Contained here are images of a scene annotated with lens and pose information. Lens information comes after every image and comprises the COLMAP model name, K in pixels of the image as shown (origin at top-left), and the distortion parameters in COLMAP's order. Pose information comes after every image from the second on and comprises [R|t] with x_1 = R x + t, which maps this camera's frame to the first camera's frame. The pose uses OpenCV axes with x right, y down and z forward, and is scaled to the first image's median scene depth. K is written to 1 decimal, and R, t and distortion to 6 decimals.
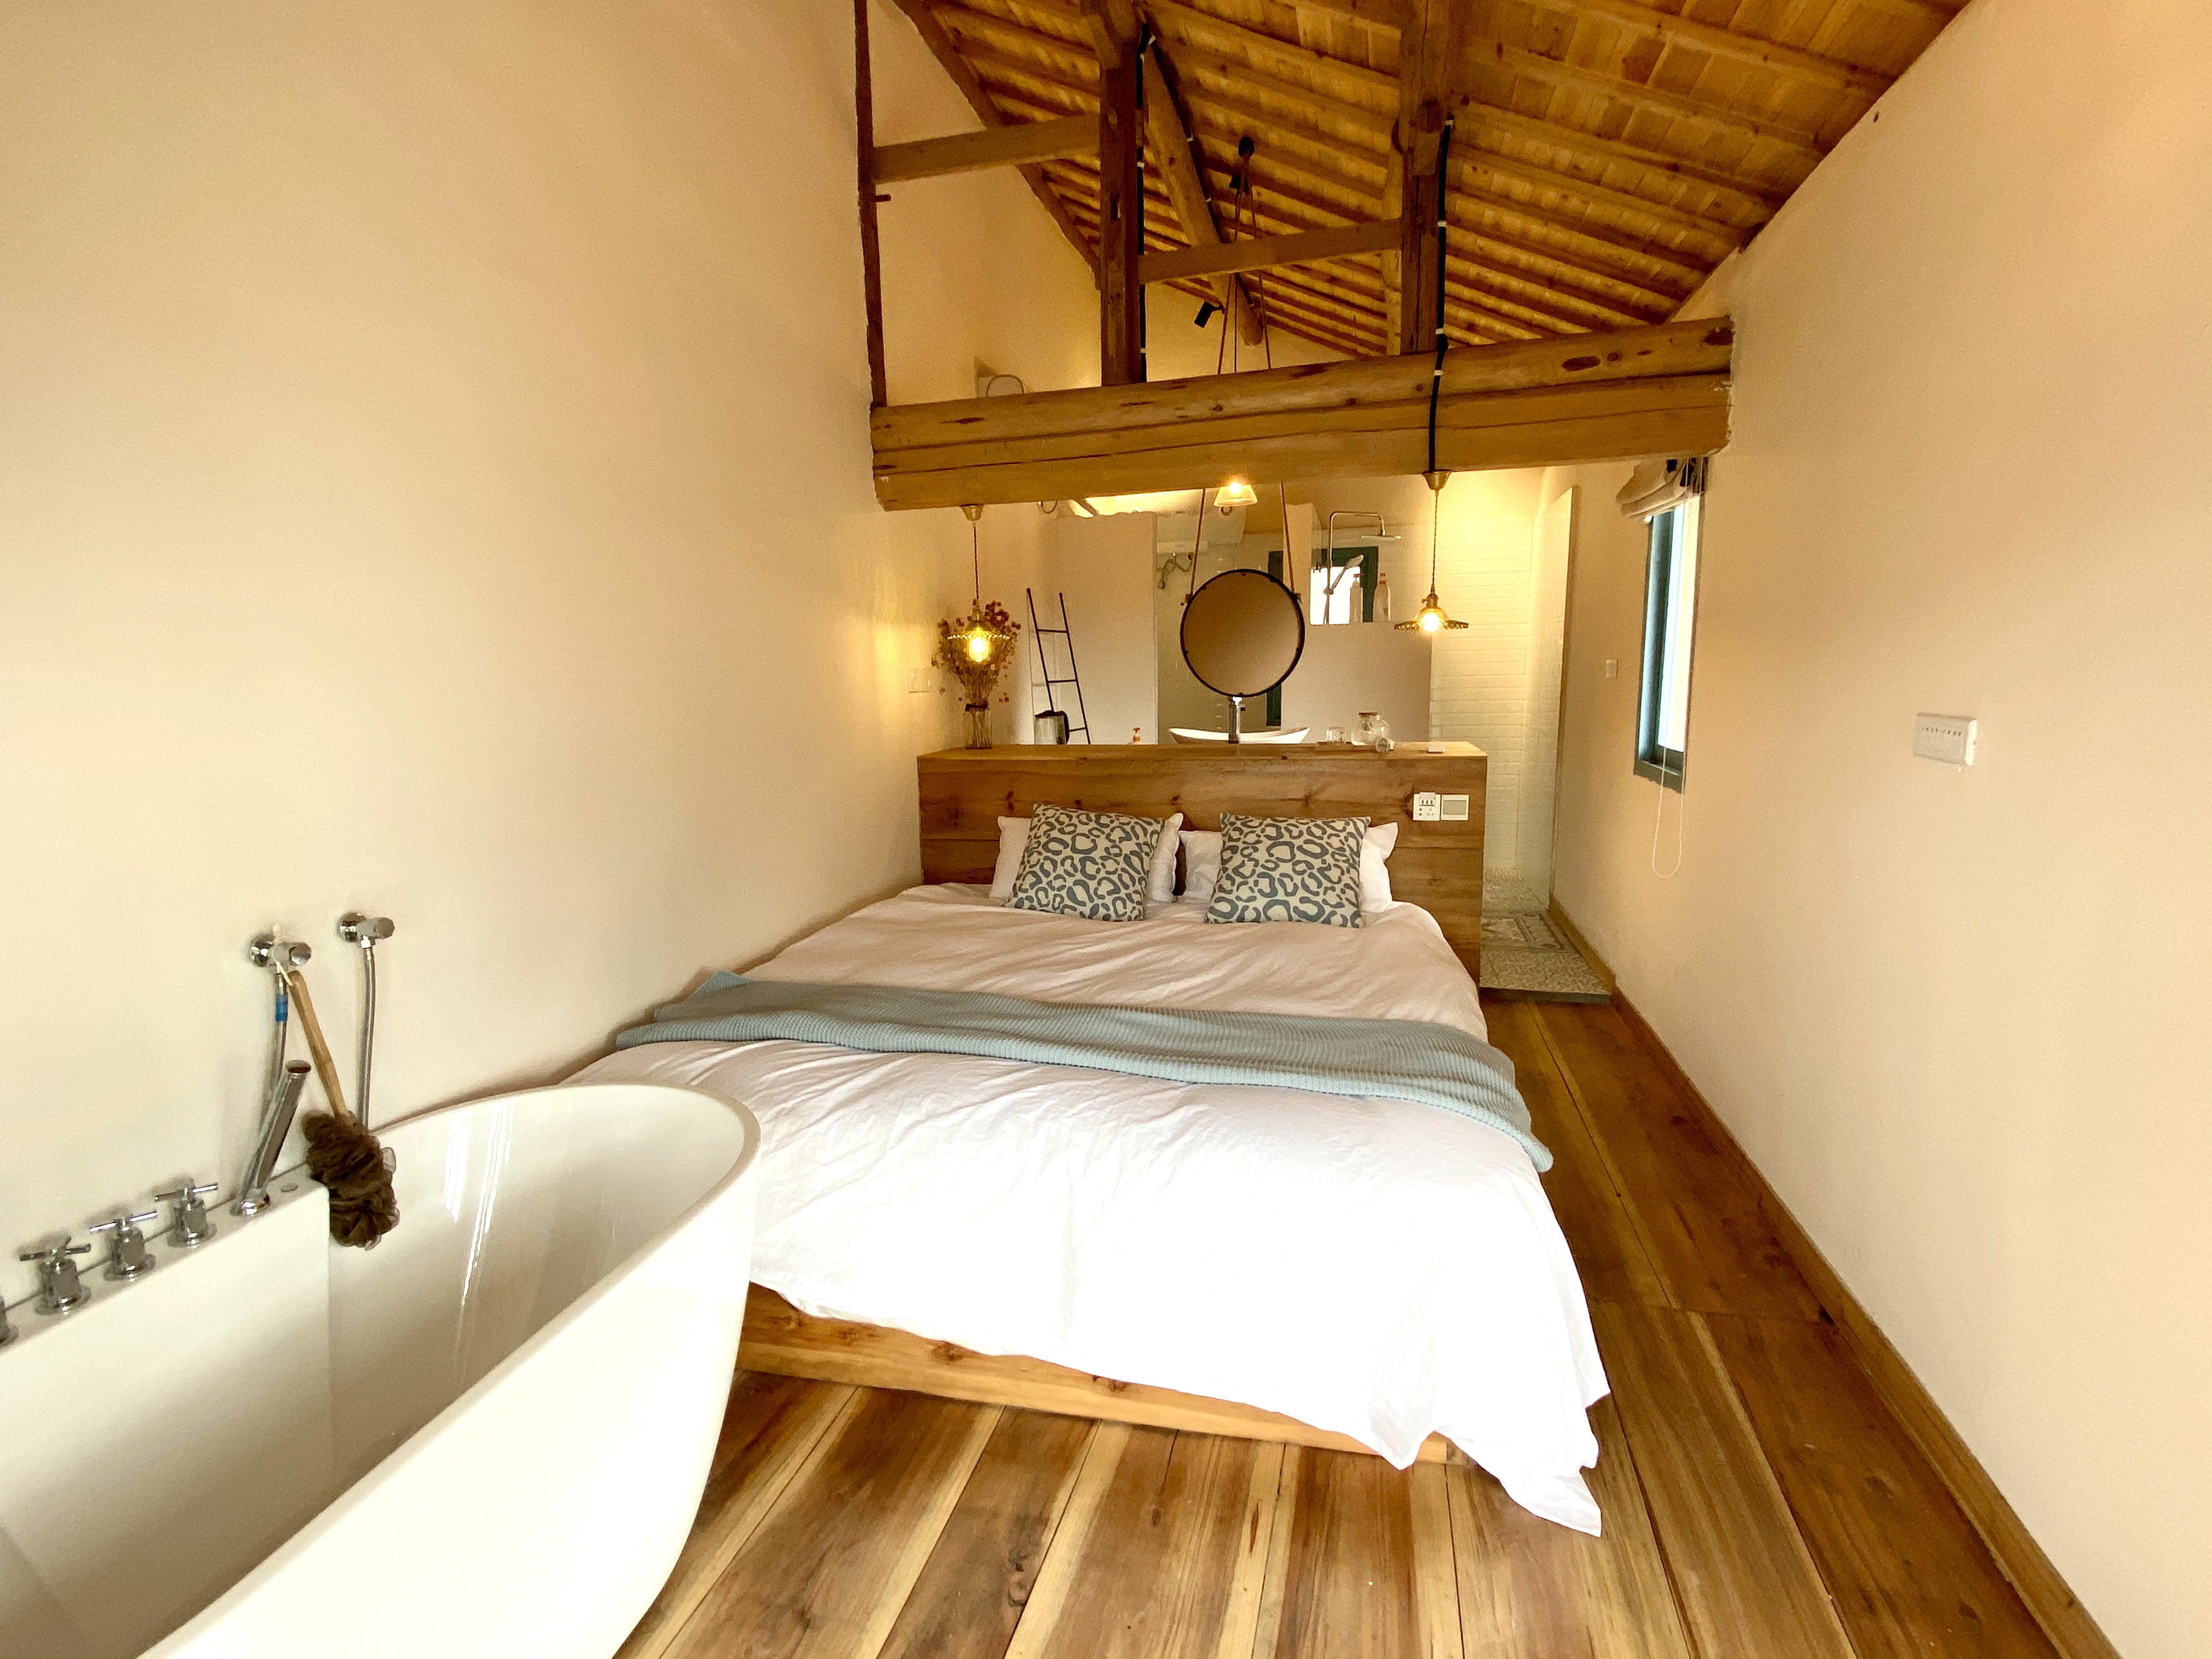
lens RADIAL K [[1027.0, 0, 1099.7], [0, 1027.0, 831.6], [0, 0, 1]] dist [0.000599, 0.000007]
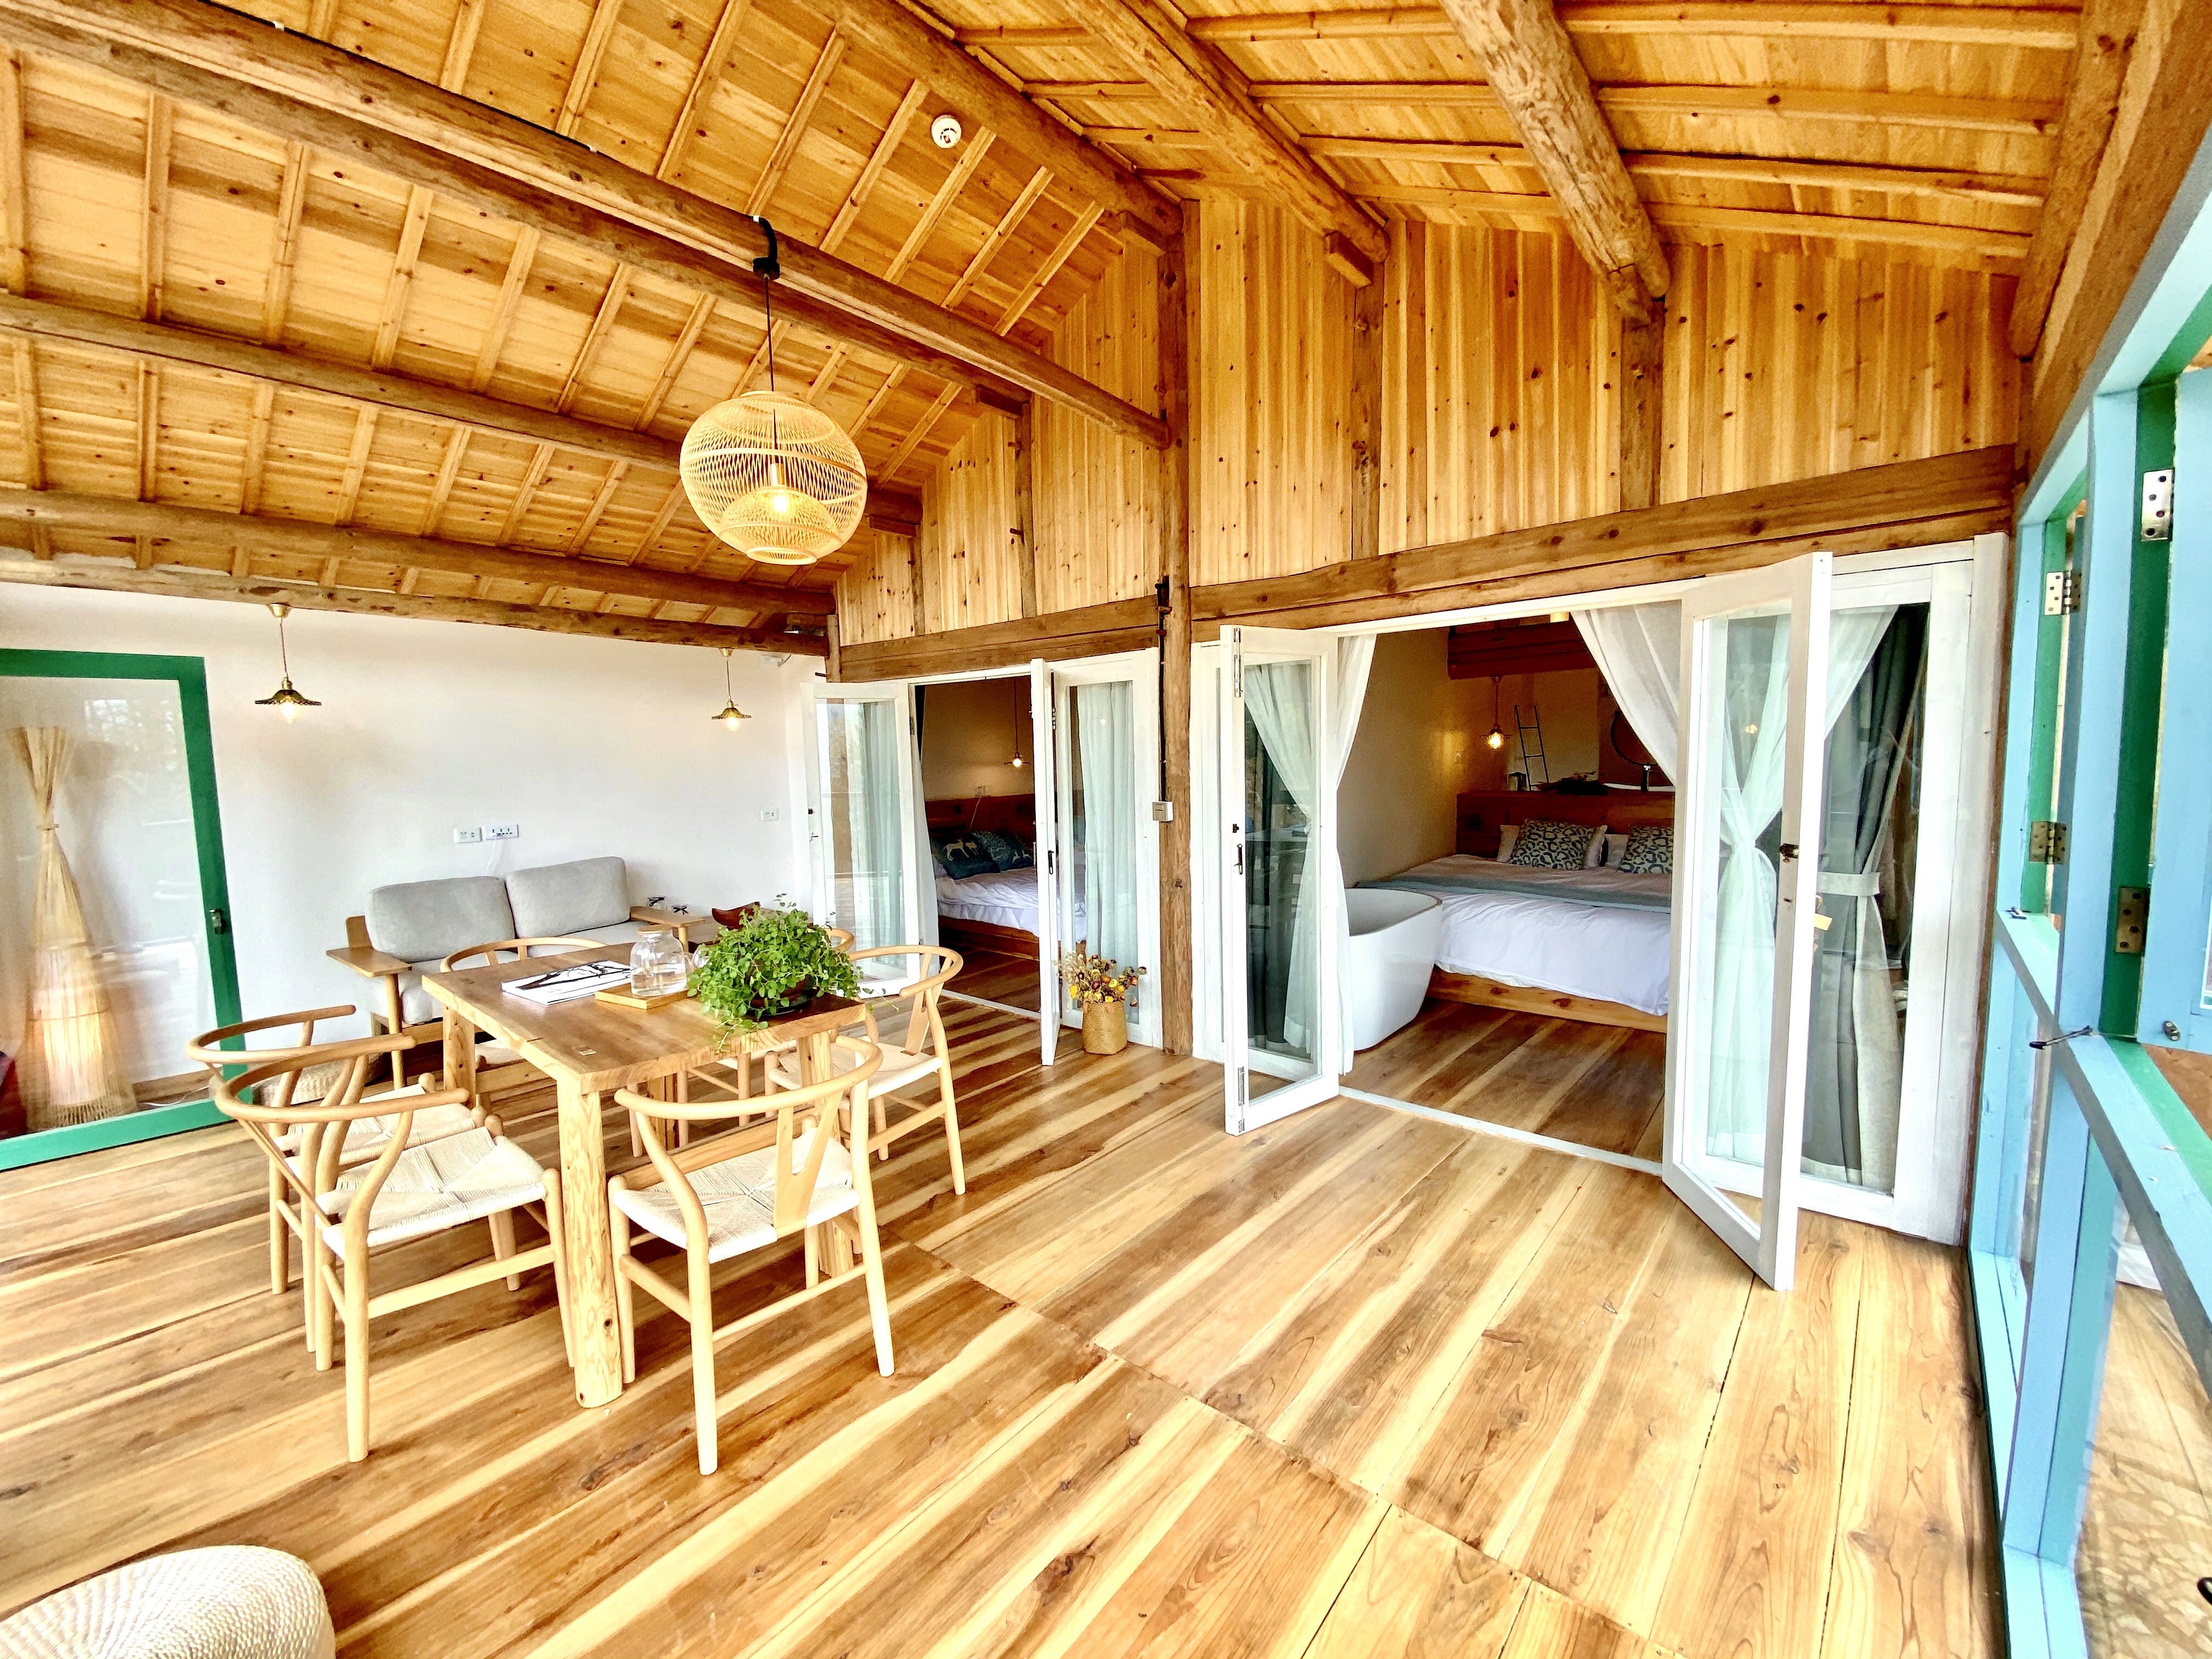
lens RADIAL K [[884.6, 0, 1091.3], [0, 884.6, 817.5], [0, 0, 1]] dist [0.001689, 0.000022]
pose [[0.887814, 0.030411, -0.459196, -0.017899], [-0.063255, 0.996408, -0.056309, 0.131036], [0.455834, 0.079038, 0.886549, -0.984966]]
